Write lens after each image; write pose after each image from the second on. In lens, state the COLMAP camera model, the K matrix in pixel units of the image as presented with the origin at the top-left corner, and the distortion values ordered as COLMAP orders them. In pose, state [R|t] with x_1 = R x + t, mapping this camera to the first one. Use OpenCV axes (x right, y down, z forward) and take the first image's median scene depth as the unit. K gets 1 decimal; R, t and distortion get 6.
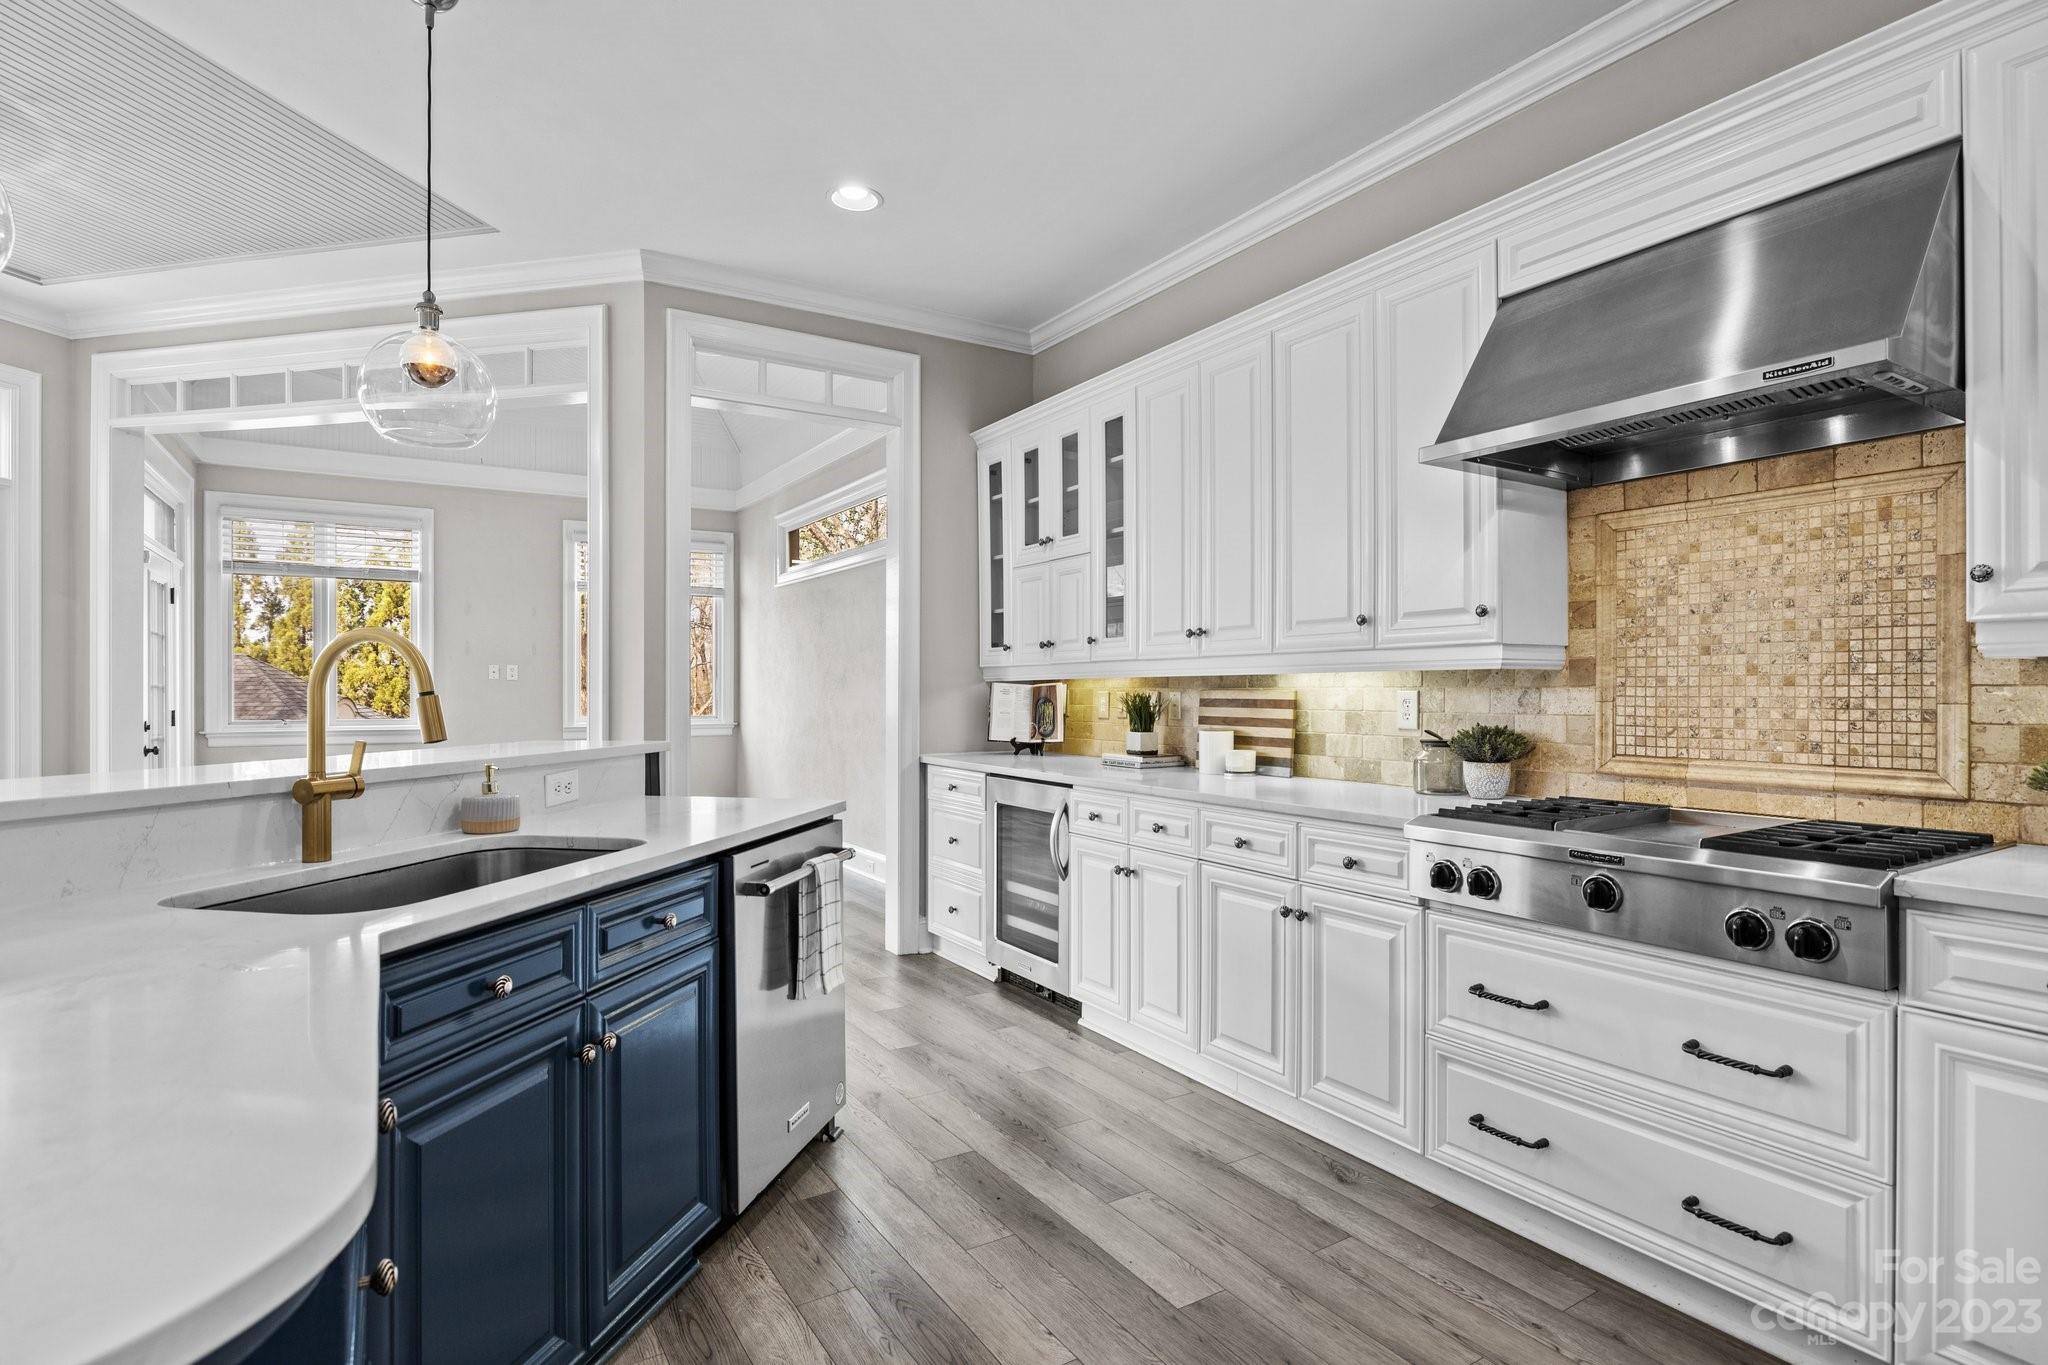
lens RADIAL K [[1035.7, 0, 1023.1], [0, 1035.7, 692.3], [0, 0, 1]] dist [-0.010628, -0.000223]
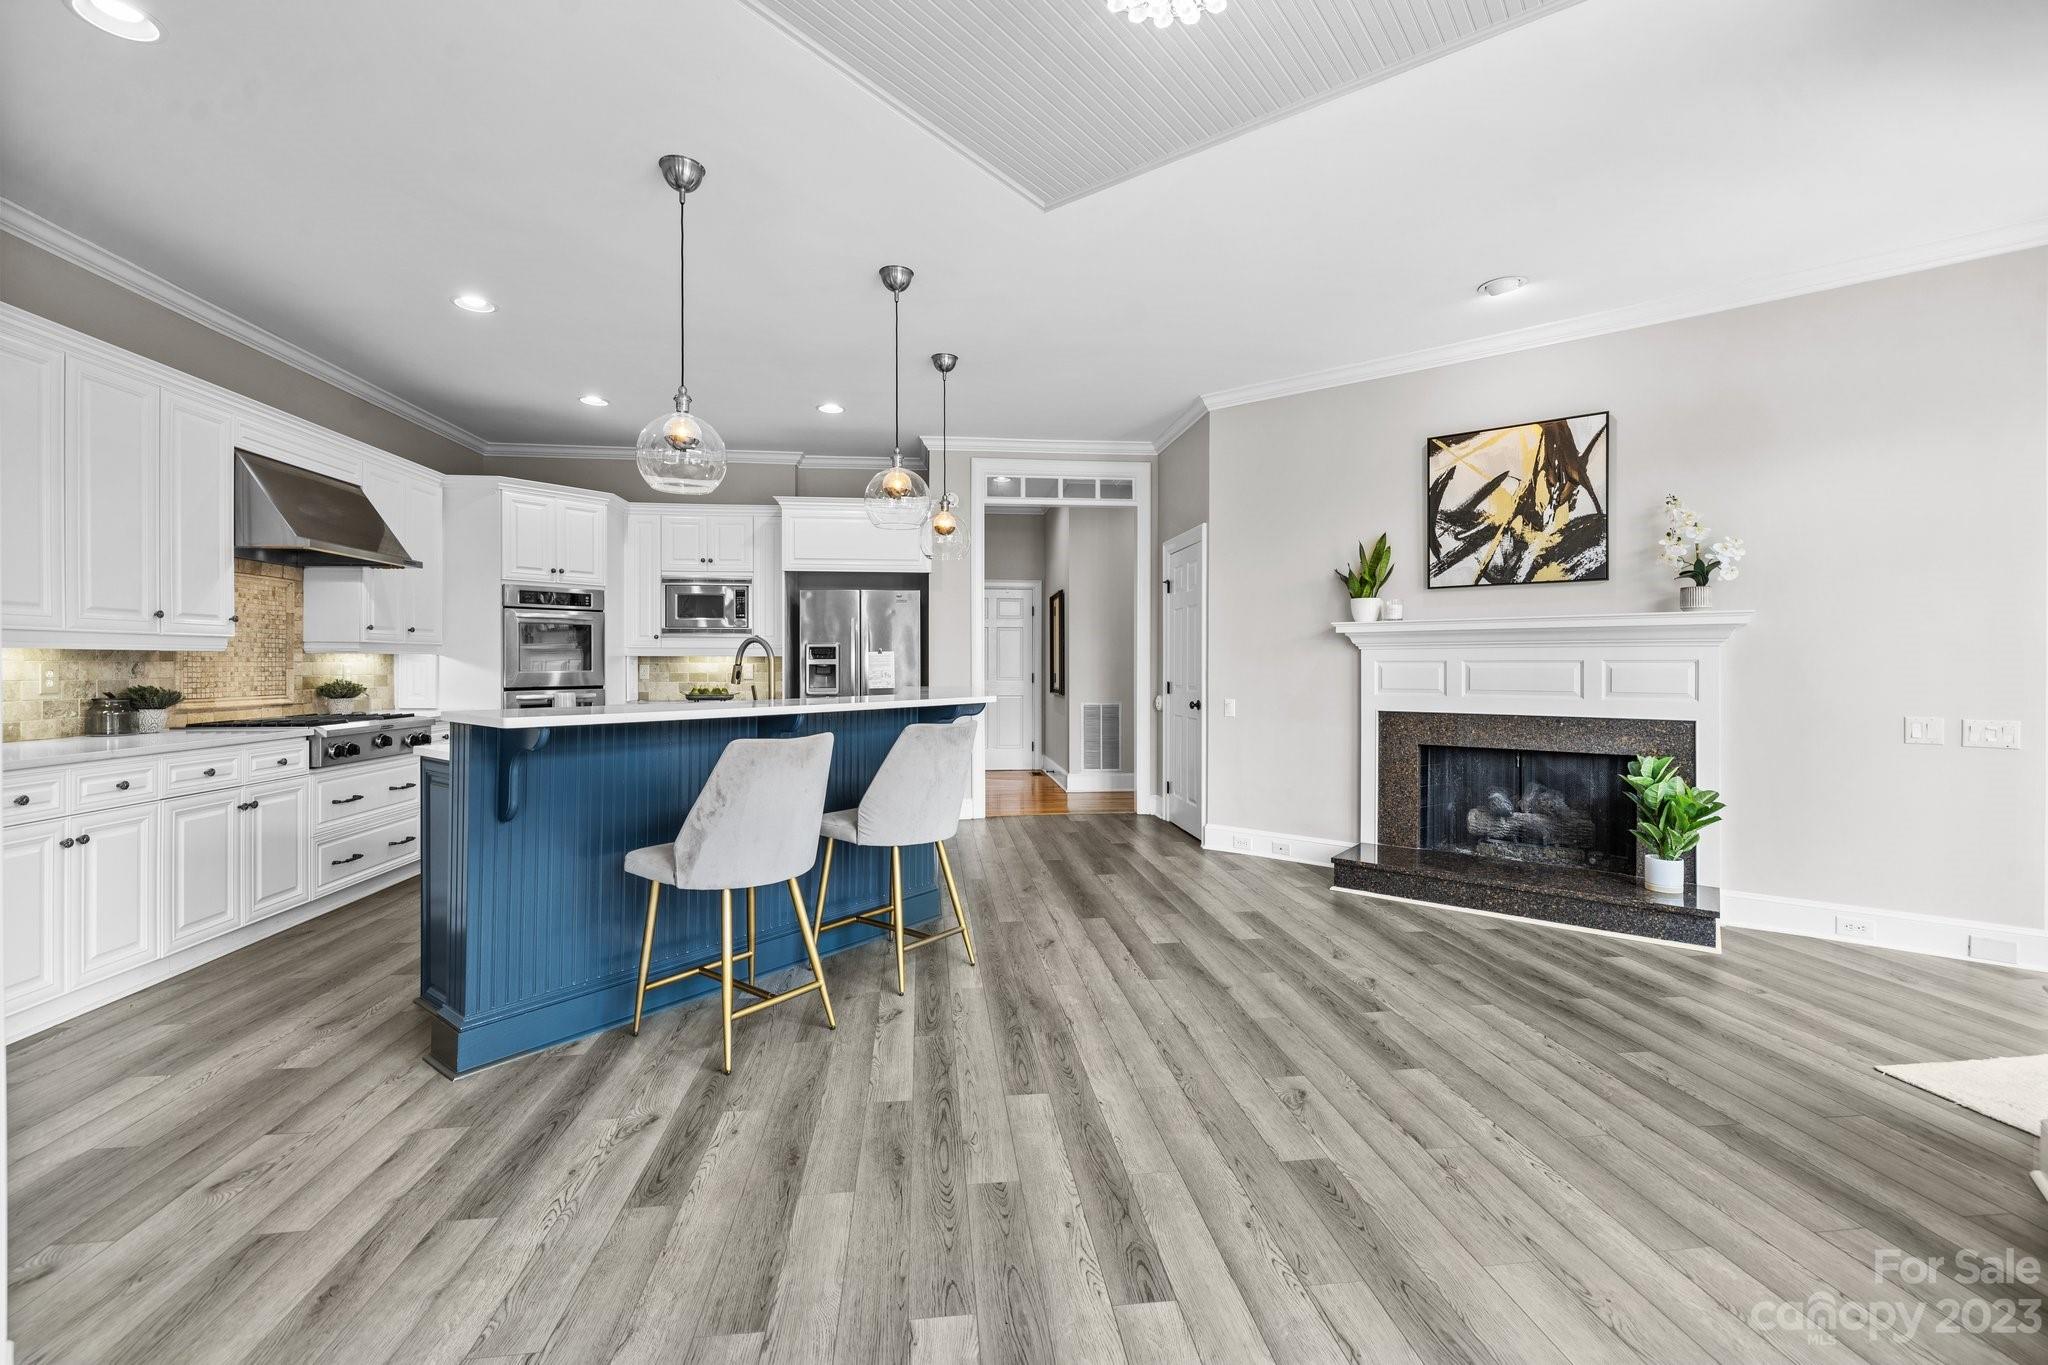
lens RADIAL K [[873.2, 0, 1031.5], [0, 873.2, 667.3], [0, 0, 1]] dist [0.004359, -0.000308]
pose [[-0.905868, 0.001572, 0.423556, -1.408316], [0.003719, 0.999984, 0.004243, 0.003528], [-0.423543, 0.005418, -0.905860, 1.742919]]
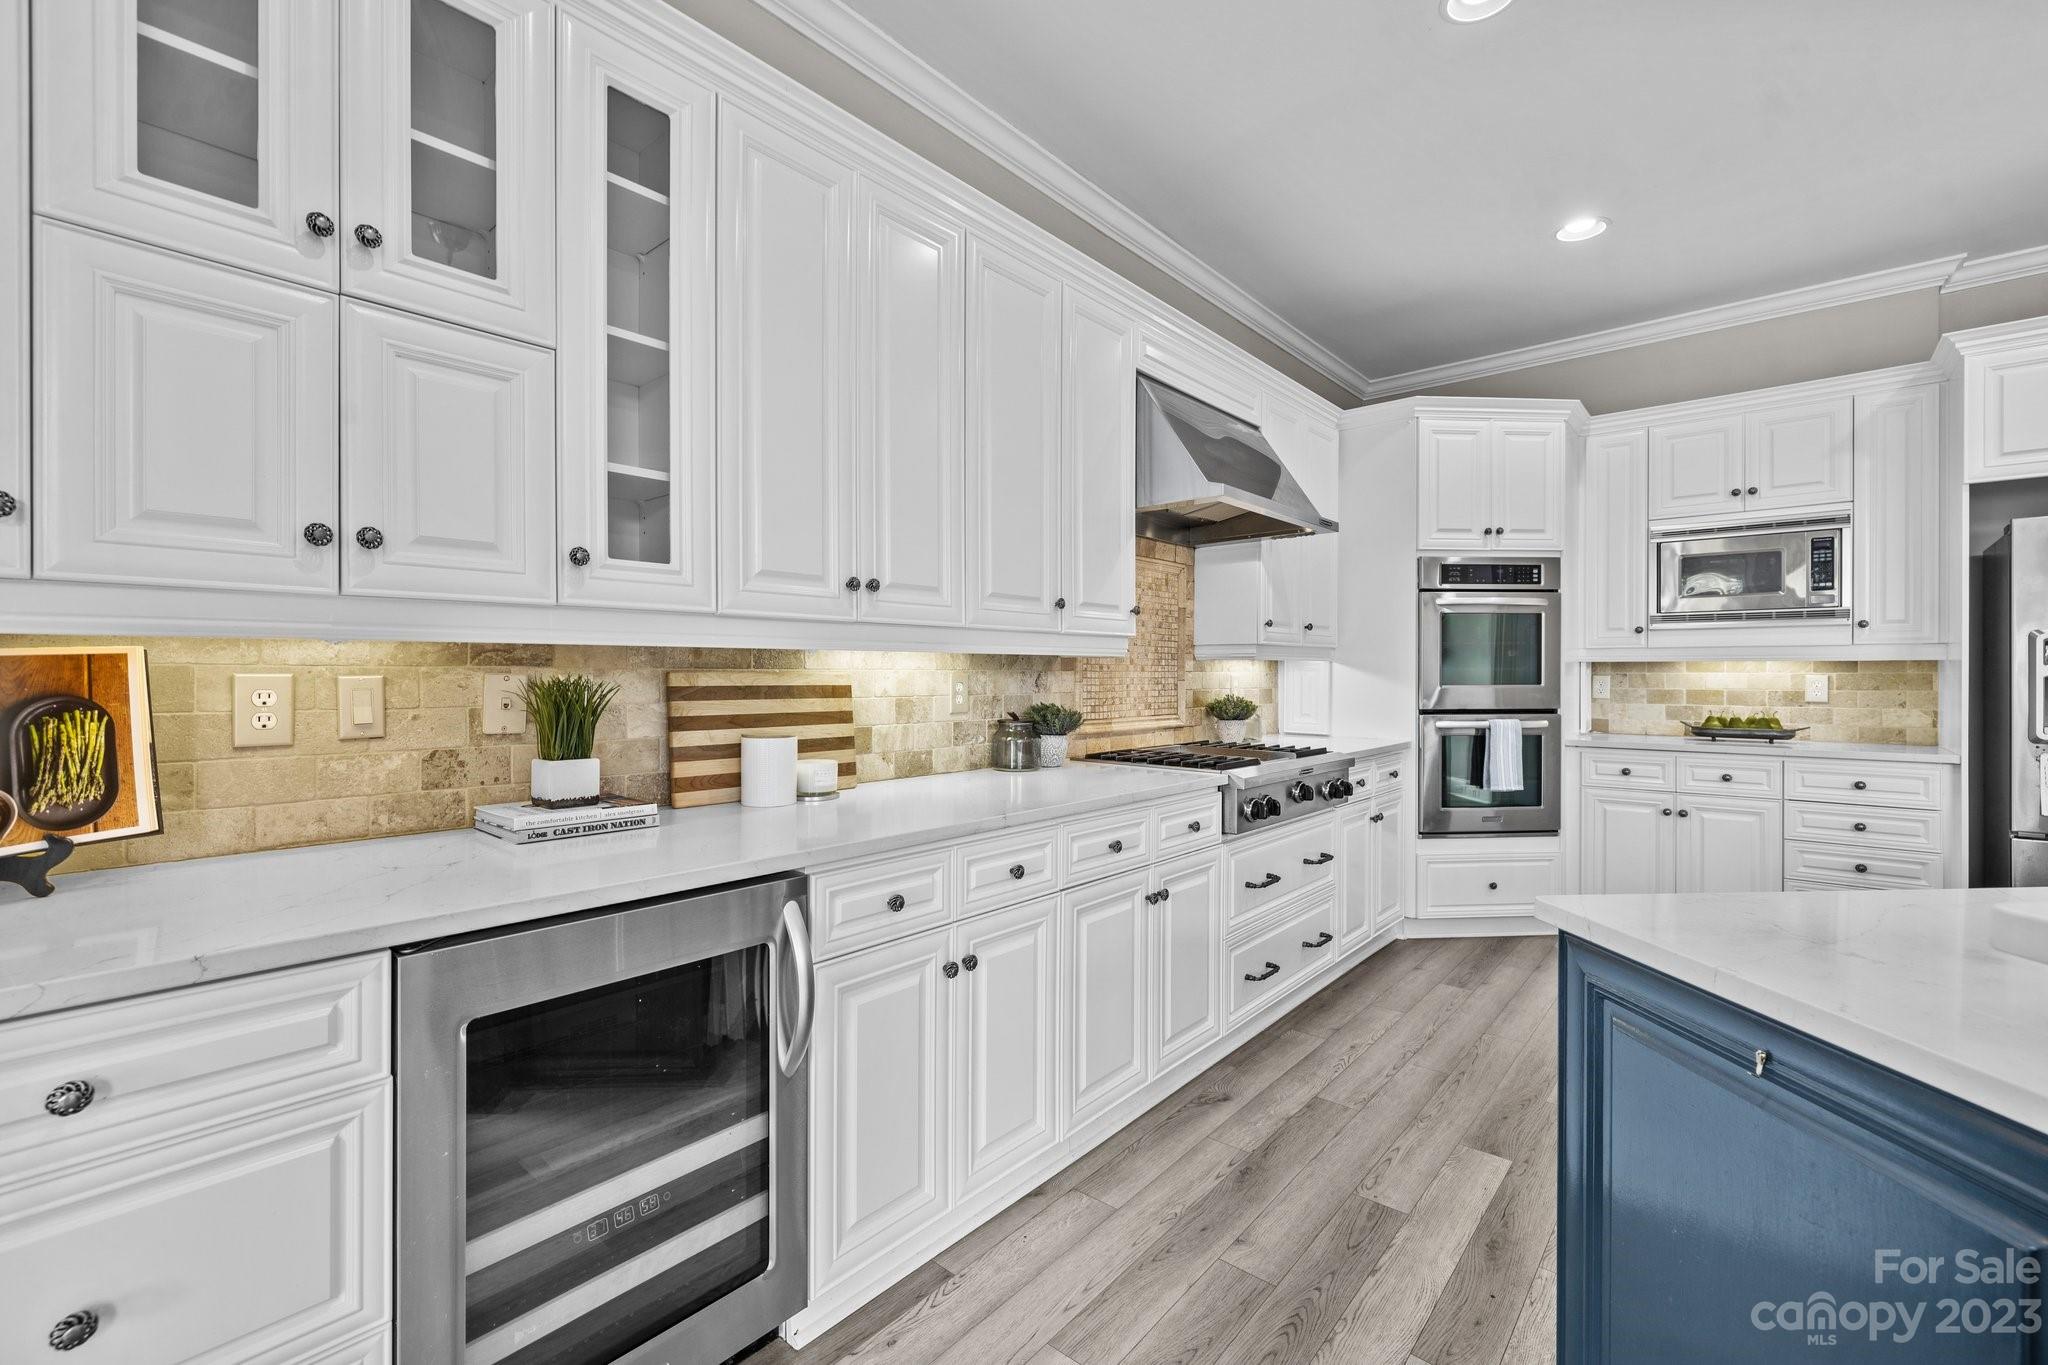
lens RADIAL K [[873.2, 0, 1022.6], [0, 873.2, 677.3], [0, 0, 1]] dist [0.004359, -0.000308]
pose [[-0.298873, -0.001140, 0.954292, -0.518386], [0.002087, 0.999996, 0.001848, 0.000520], [-0.954291, 0.002544, -0.298870, 1.413565]]
